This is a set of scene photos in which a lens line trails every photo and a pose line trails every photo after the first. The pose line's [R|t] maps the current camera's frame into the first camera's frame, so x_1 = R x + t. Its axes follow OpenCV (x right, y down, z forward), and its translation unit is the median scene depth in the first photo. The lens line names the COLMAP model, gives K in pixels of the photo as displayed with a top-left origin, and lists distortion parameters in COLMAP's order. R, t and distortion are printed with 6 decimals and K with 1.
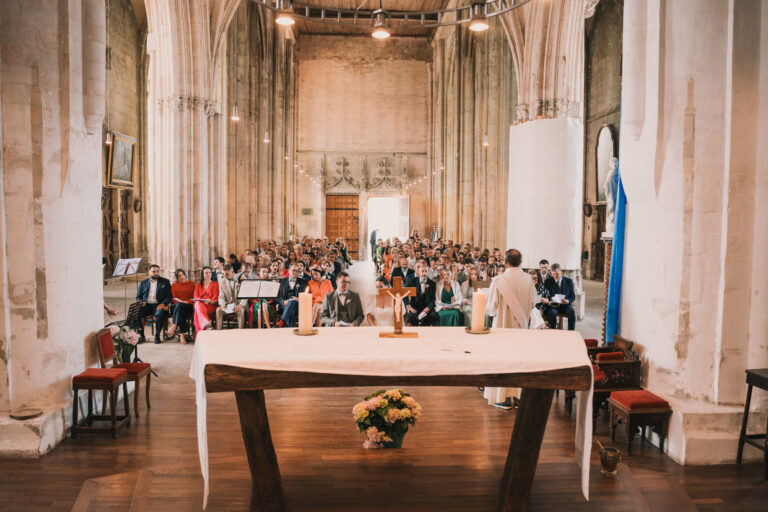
lens RADIAL K [[612.7, 0, 382.4], [0, 612.7, 255.8], [0, 0, 1]] dist [-0.090081, 0.047094]
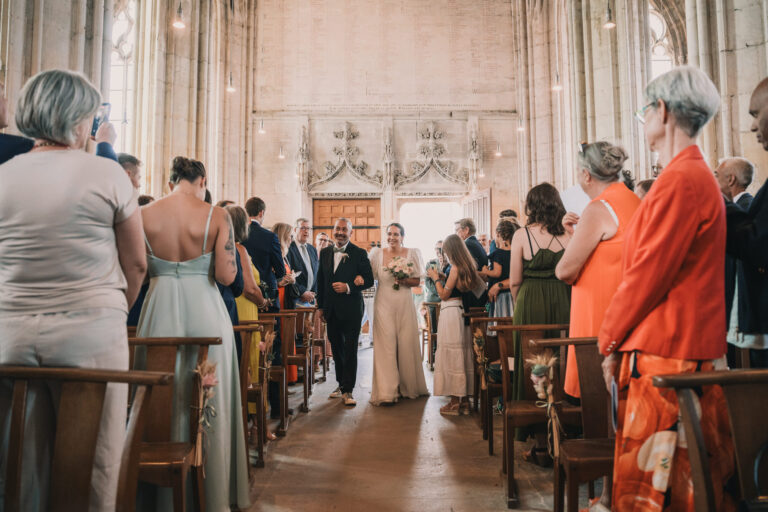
lens RADIAL K [[589.8, 0, 388.0], [0, 589.8, 254.3], [0, 0, 1]] dist [-0.049091, -0.000483]
pose [[0.999084, -0.019849, -0.037914, -0.015559], [0.015608, 0.993913, -0.109055, -0.003549], [0.039848, 0.108364, 0.993312, 0.544746]]
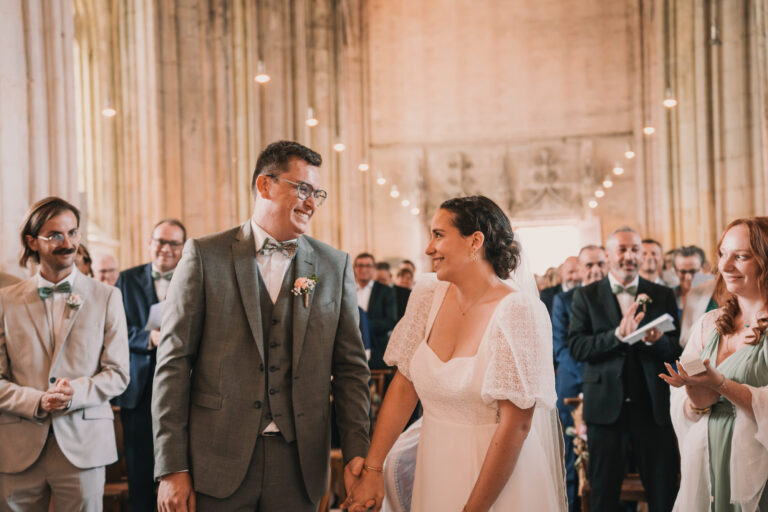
lens RADIAL K [[1040.6, 0, 383.0], [0, 1040.6, 261.9], [0, 0, 1]] dist [0.235028, 0.000000]
pose [[0.984888, -0.046149, -0.166930, 0.012283], [0.029868, 0.994662, -0.098765, 0.011808], [0.170597, 0.092287, 0.981010, 0.152148]]
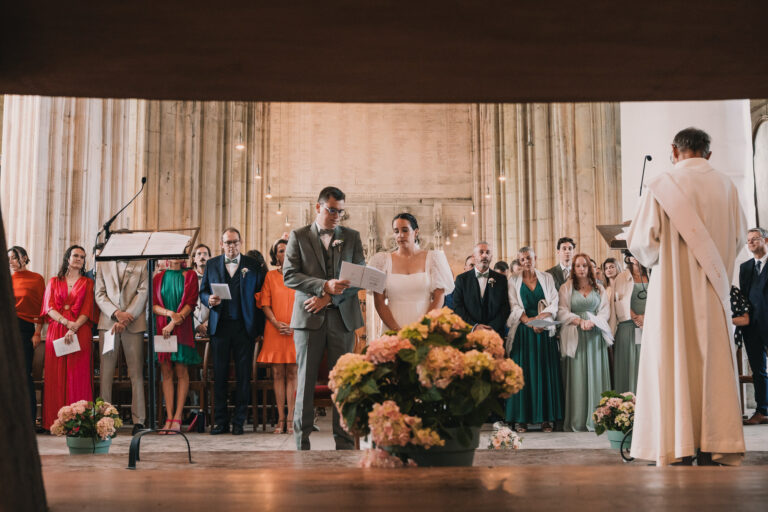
lens RADIAL K [[931.0, 0, 384.4], [0, 931.0, 247.8], [0, 0, 1]] dist [-0.044602, 0.000000]
pose [[0.999684, -0.016191, -0.019246, -0.000604], [0.012944, 0.987313, -0.158259, 0.034151], [0.021564, 0.157960, 0.987210, 0.055651]]
